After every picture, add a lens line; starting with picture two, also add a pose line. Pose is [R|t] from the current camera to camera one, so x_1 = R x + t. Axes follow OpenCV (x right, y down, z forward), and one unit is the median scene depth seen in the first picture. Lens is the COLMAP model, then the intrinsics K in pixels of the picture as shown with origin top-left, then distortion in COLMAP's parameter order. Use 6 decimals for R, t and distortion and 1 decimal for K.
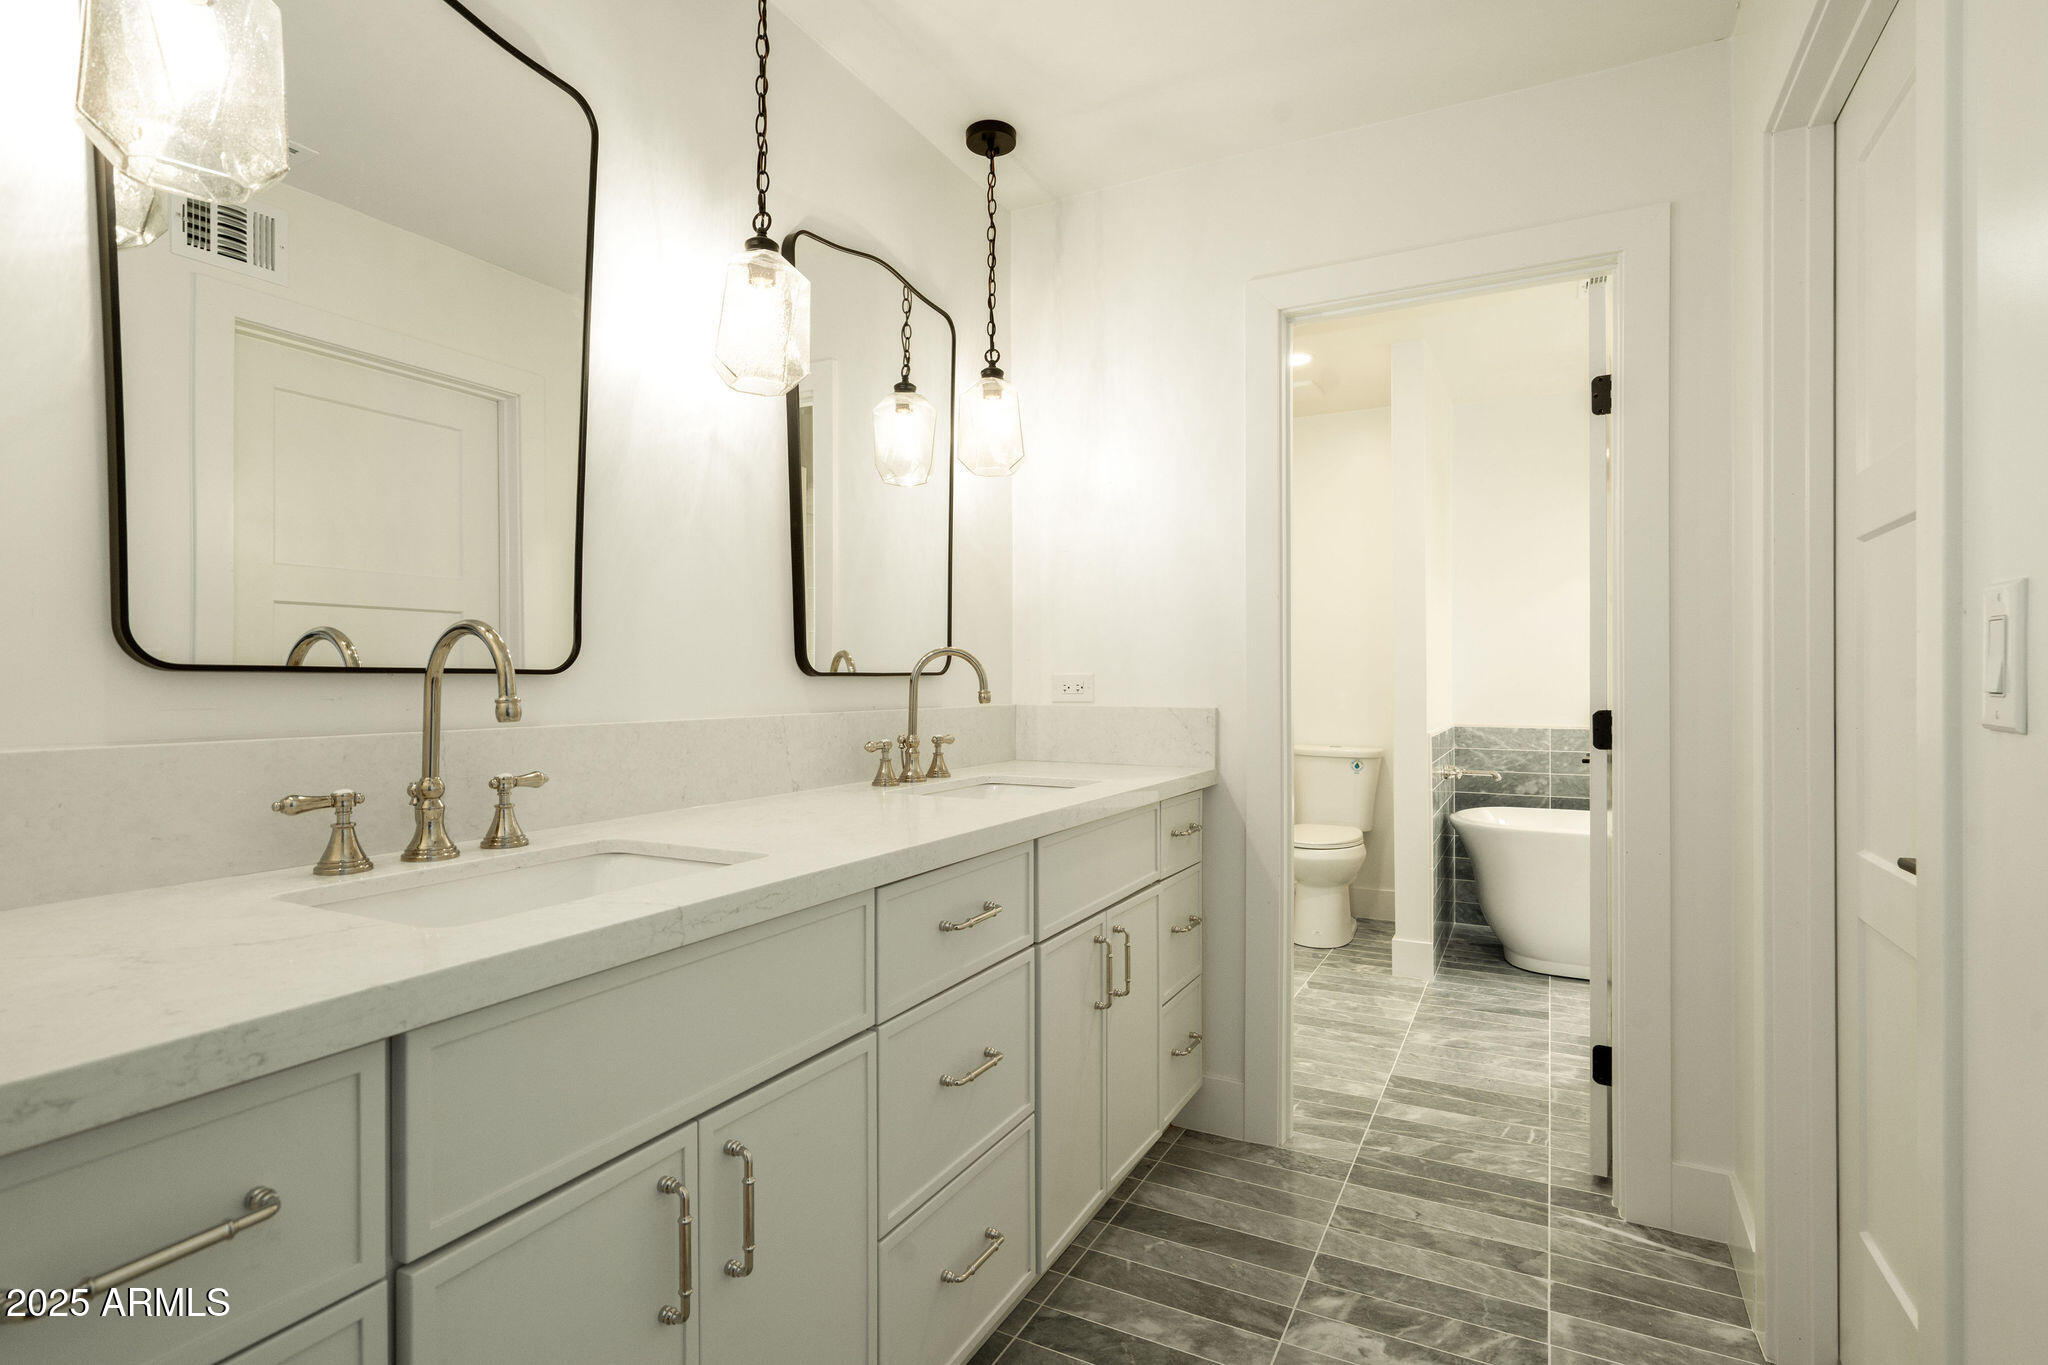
lens RADIAL K [[1003.9, 0, 1024.2], [0, 1003.9, 682.1], [0, 0, 1]] dist [0.003556, 0.000709]
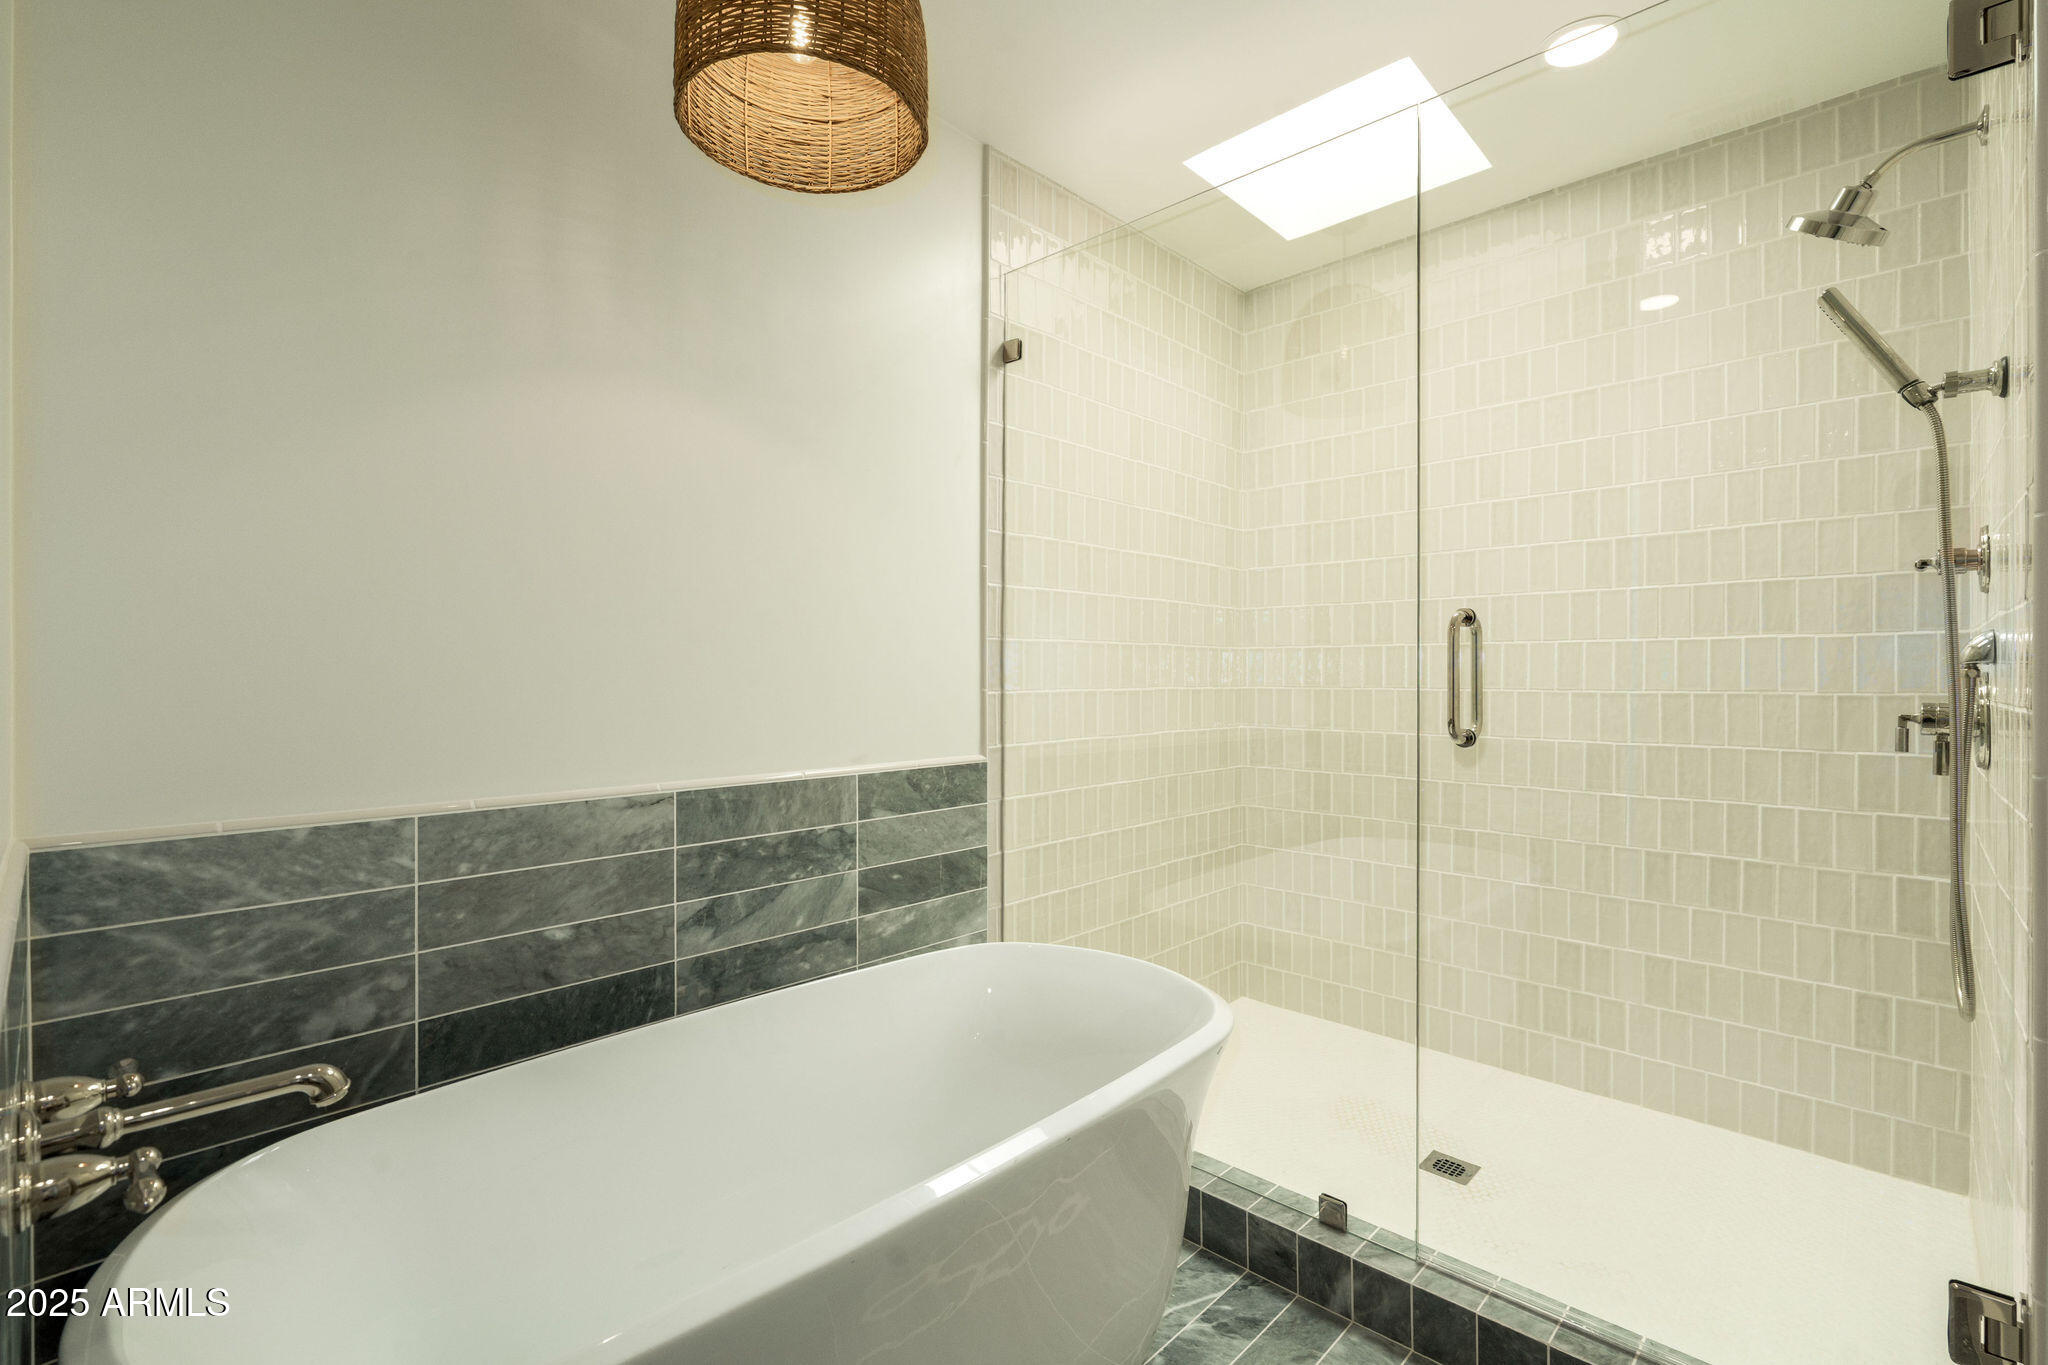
lens RADIAL K [[935.3, 0, 1022.4], [0, 935.3, 680.7], [0, 0, 1]] dist [-0.000970, -0.000151]
pose [[0.293491, -0.003344, 0.955956, 0.288739], [0.002146, 0.999994, 0.002839, 0.001114], [-0.955960, 0.001218, 0.293496, 0.720711]]
